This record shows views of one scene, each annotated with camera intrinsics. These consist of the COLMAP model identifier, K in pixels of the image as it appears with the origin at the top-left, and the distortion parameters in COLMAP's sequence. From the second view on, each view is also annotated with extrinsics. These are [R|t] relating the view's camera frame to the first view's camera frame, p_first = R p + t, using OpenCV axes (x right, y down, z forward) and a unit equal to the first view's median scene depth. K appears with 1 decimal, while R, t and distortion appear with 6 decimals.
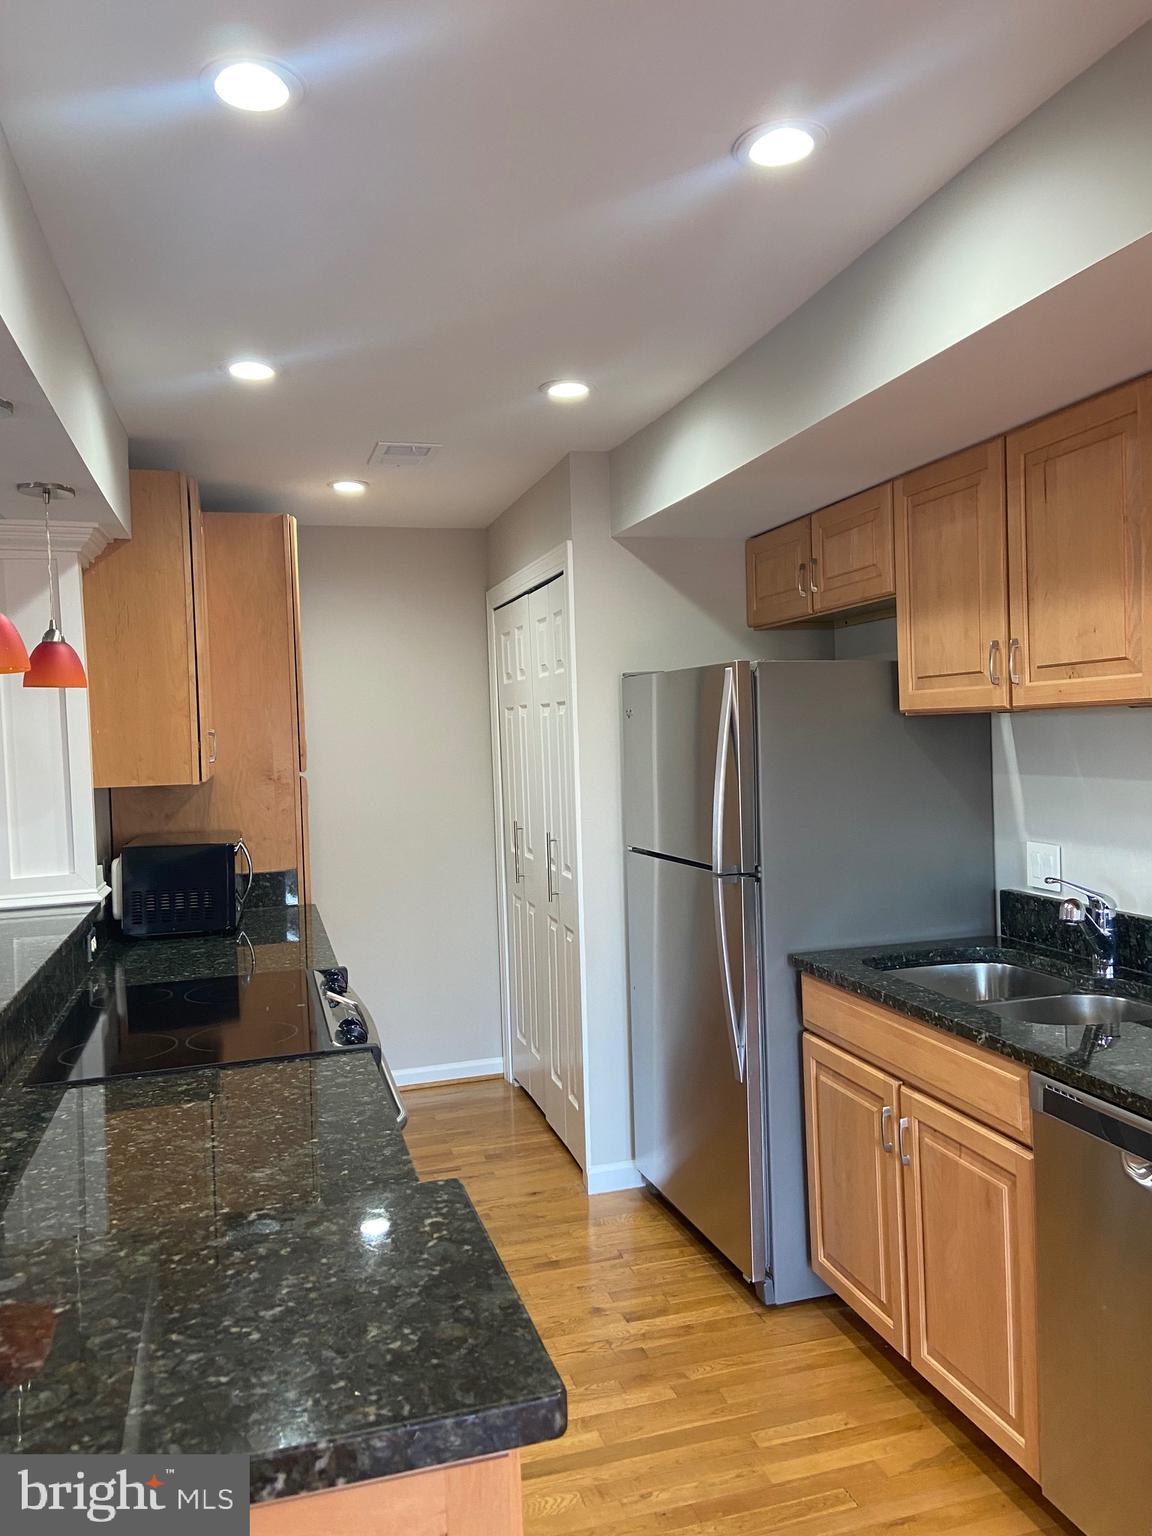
lens RADIAL K [[1154.3, 0, 585.1], [0, 1154.3, 754.3], [0, 0, 1]] dist [0.114023, -0.130134]
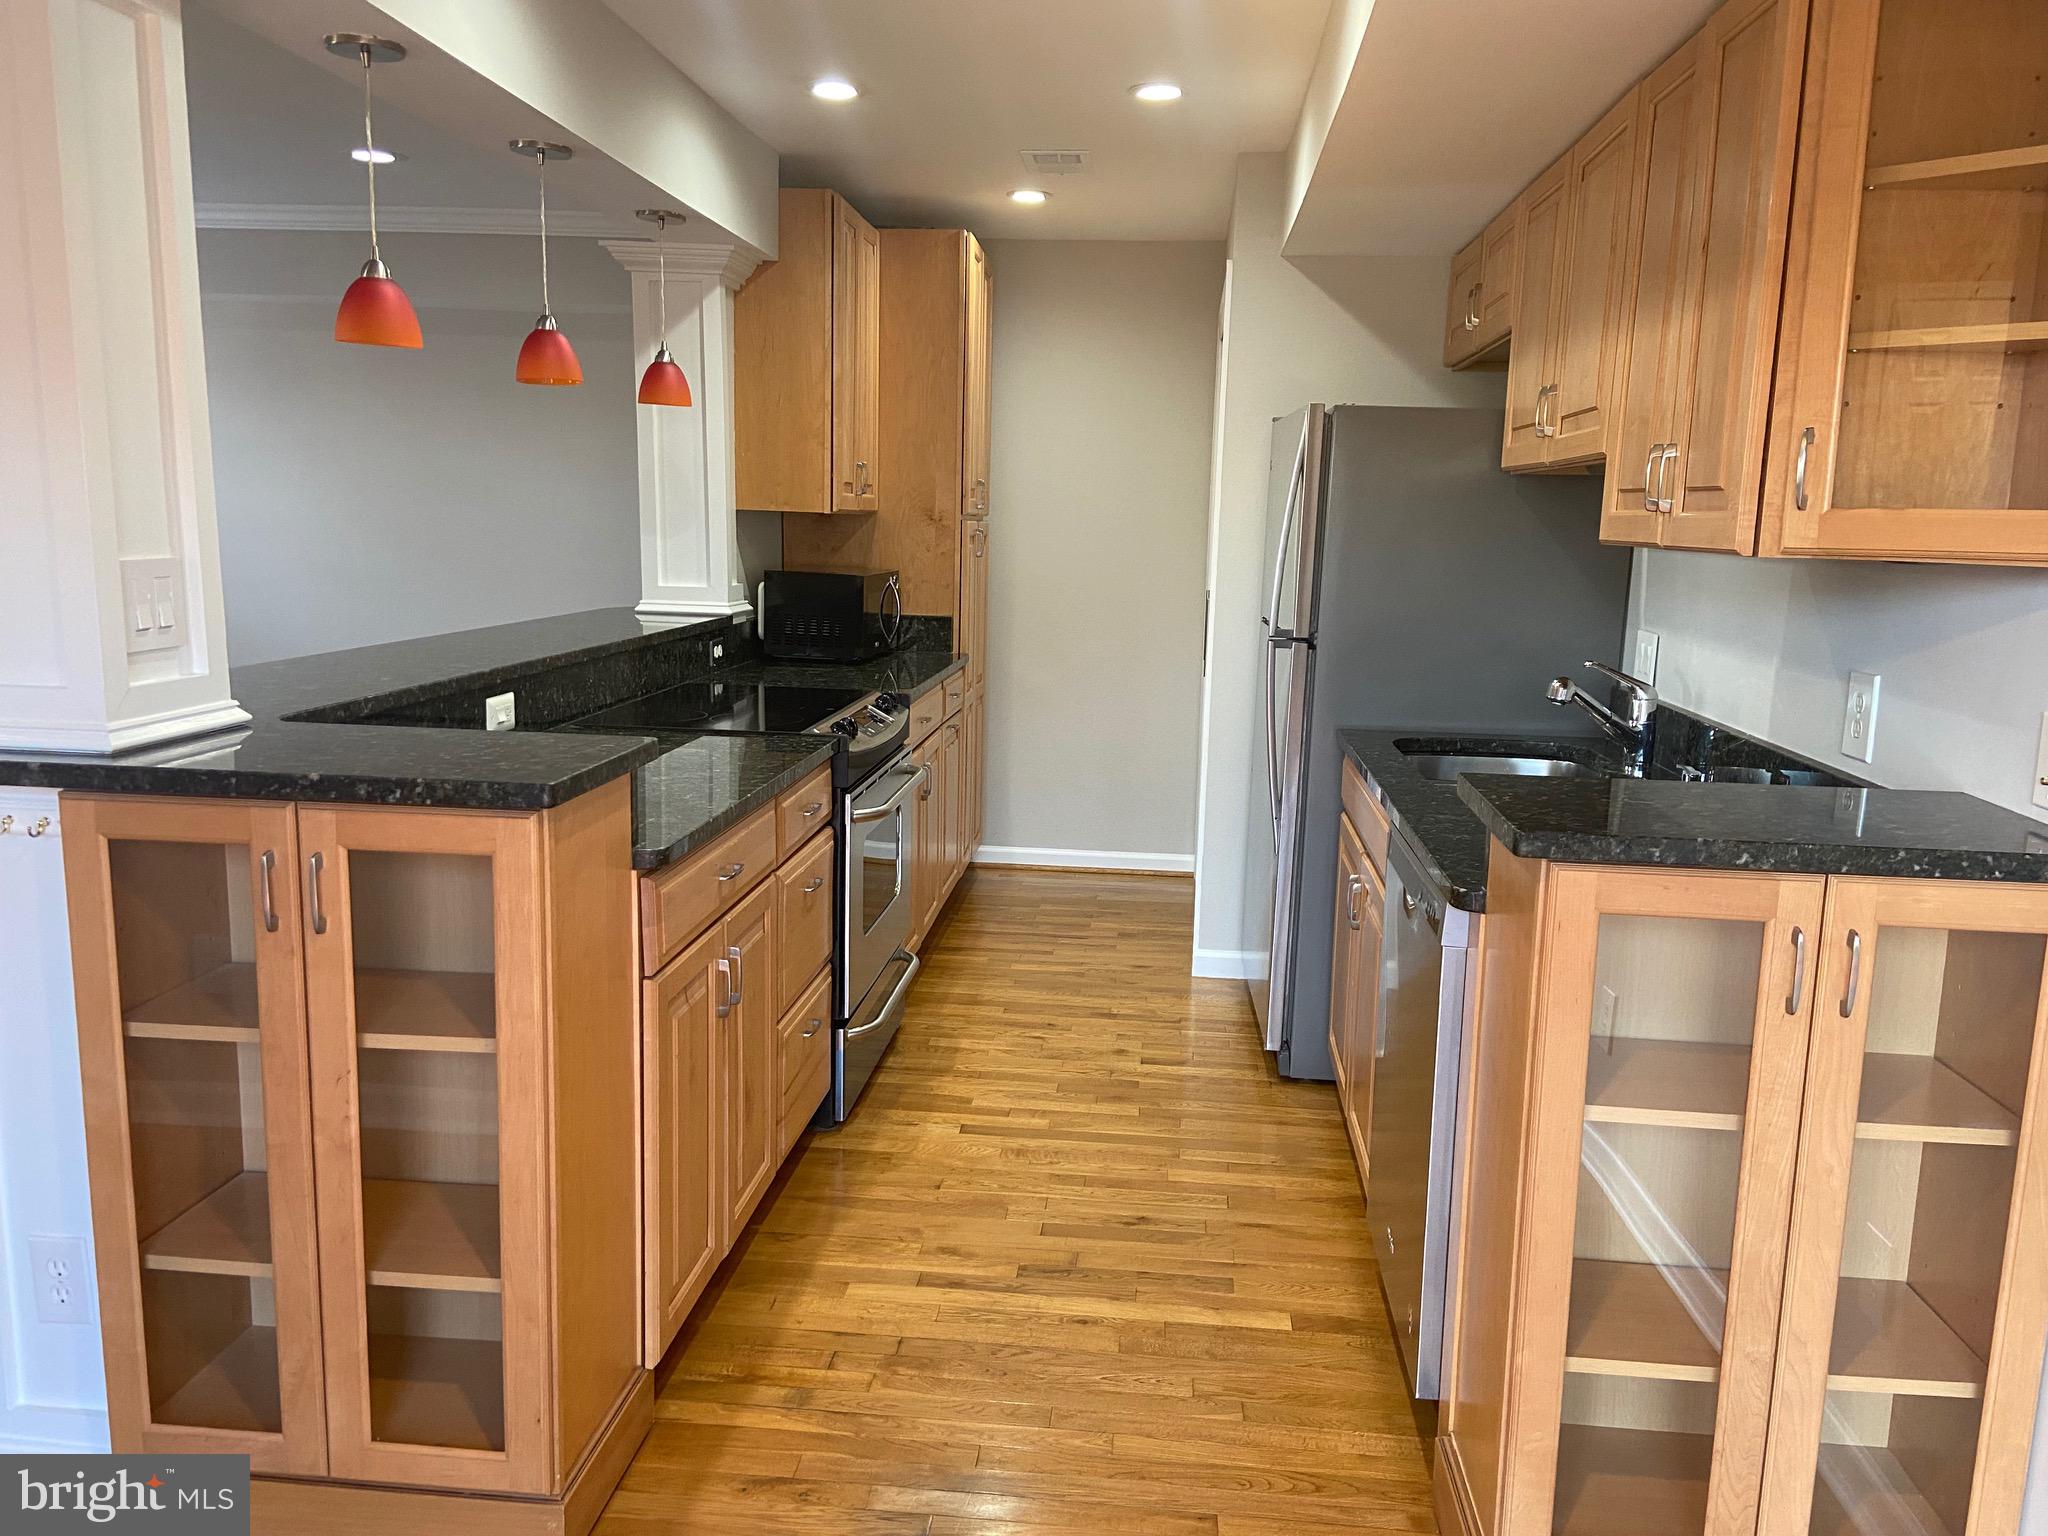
lens RADIAL K [[1539.1, 0, 1040.7], [0, 1539.1, 770.0], [0, 0, 1]] dist [0.114023, -0.130134]
pose [[0.928195, 0.118831, -0.352609, 0.393065], [-0.066089, 0.985216, 0.158054, 0.024012], [0.366178, -0.123401, 0.922326, -0.236876]]
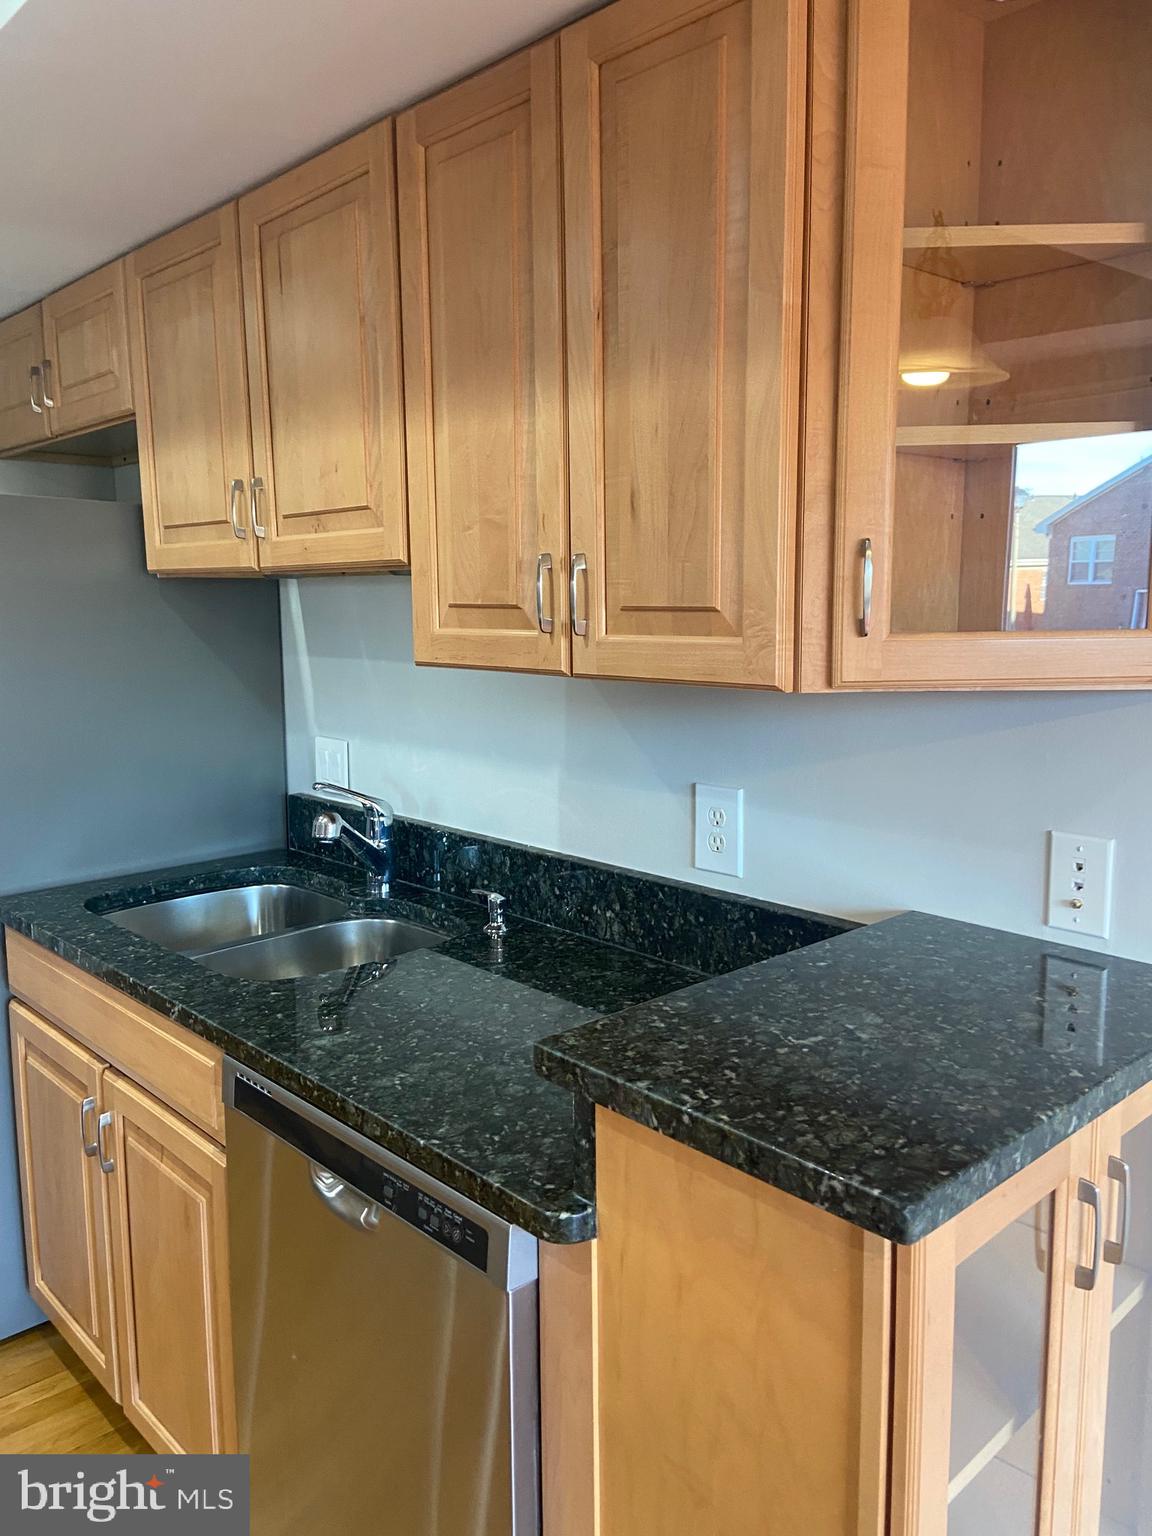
lens RADIAL K [[1154.3, 0, 591.6], [0, 1154.3, 753.0], [0, 0, 1]] dist [0.114023, -0.130134]
pose [[0.889857, -0.032987, 0.455045, 0.177361], [-0.013608, 0.995020, 0.098741, 0.001590], [-0.456036, -0.094058, 0.884977, 0.175504]]
